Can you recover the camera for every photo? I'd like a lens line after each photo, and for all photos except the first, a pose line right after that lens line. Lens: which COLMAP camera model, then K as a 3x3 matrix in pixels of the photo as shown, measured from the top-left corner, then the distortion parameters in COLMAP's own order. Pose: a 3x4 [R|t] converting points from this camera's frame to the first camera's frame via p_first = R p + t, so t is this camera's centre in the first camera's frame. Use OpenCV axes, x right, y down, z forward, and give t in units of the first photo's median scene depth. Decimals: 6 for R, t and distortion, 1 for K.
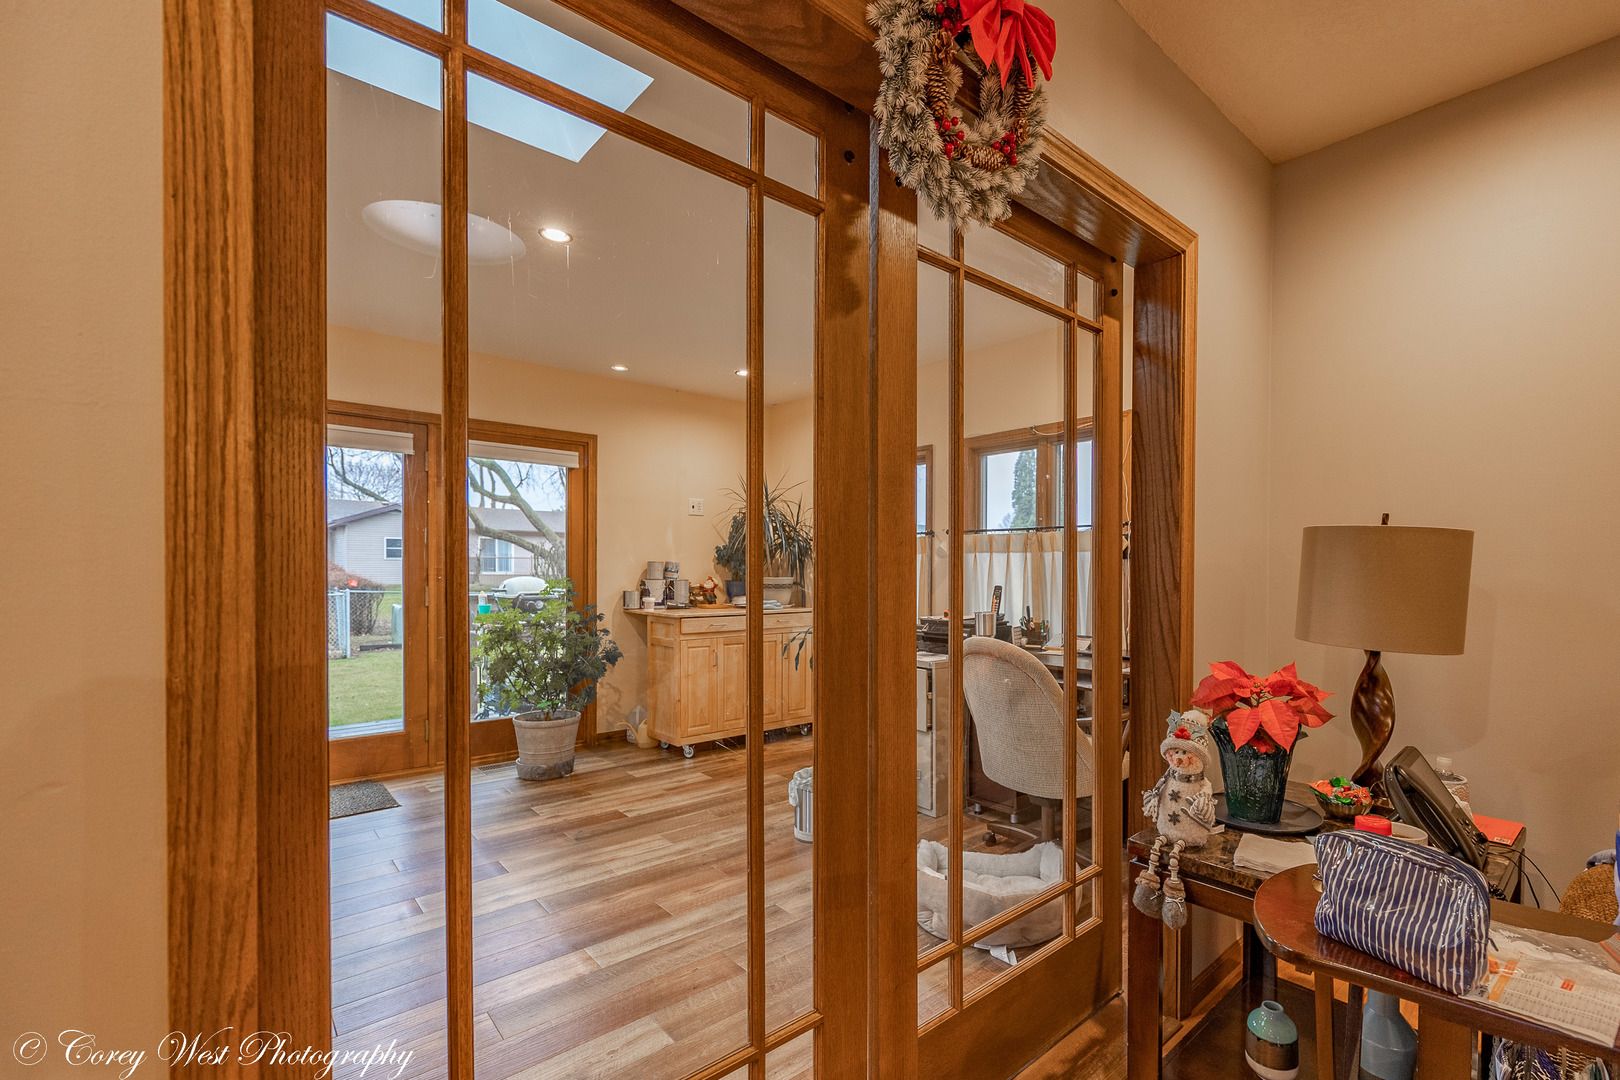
lens RADIAL K [[713.7, 0, 810.2], [0, 713.7, 568.0], [0, 0, 1]] dist [-0.000388, 0.000022]
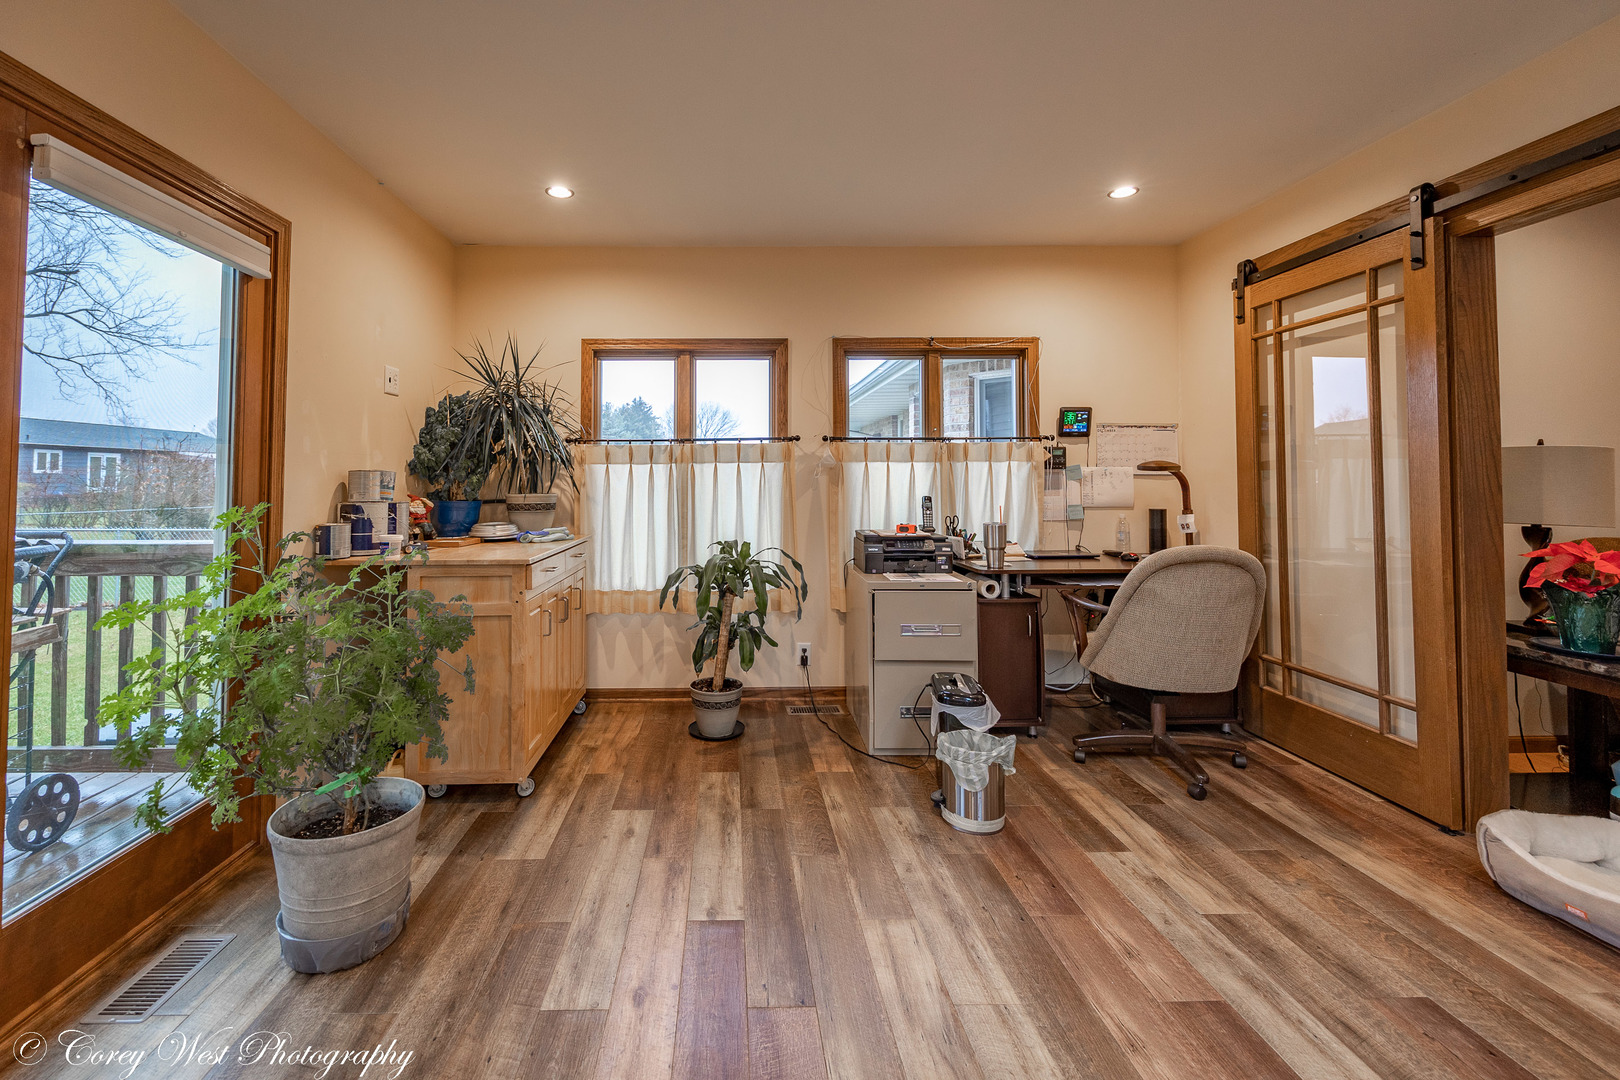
lens RADIAL K [[706.2, 0, 810.3], [0, 706.2, 454.7], [0, 0, 1]] dist [-0.000104, 0.000066]
pose [[0.643952, 0.021749, 0.764757, -0.561191], [0.006363, 0.999409, -0.033781, -0.001110], [-0.765040, 0.026619, 0.643433, 0.503532]]
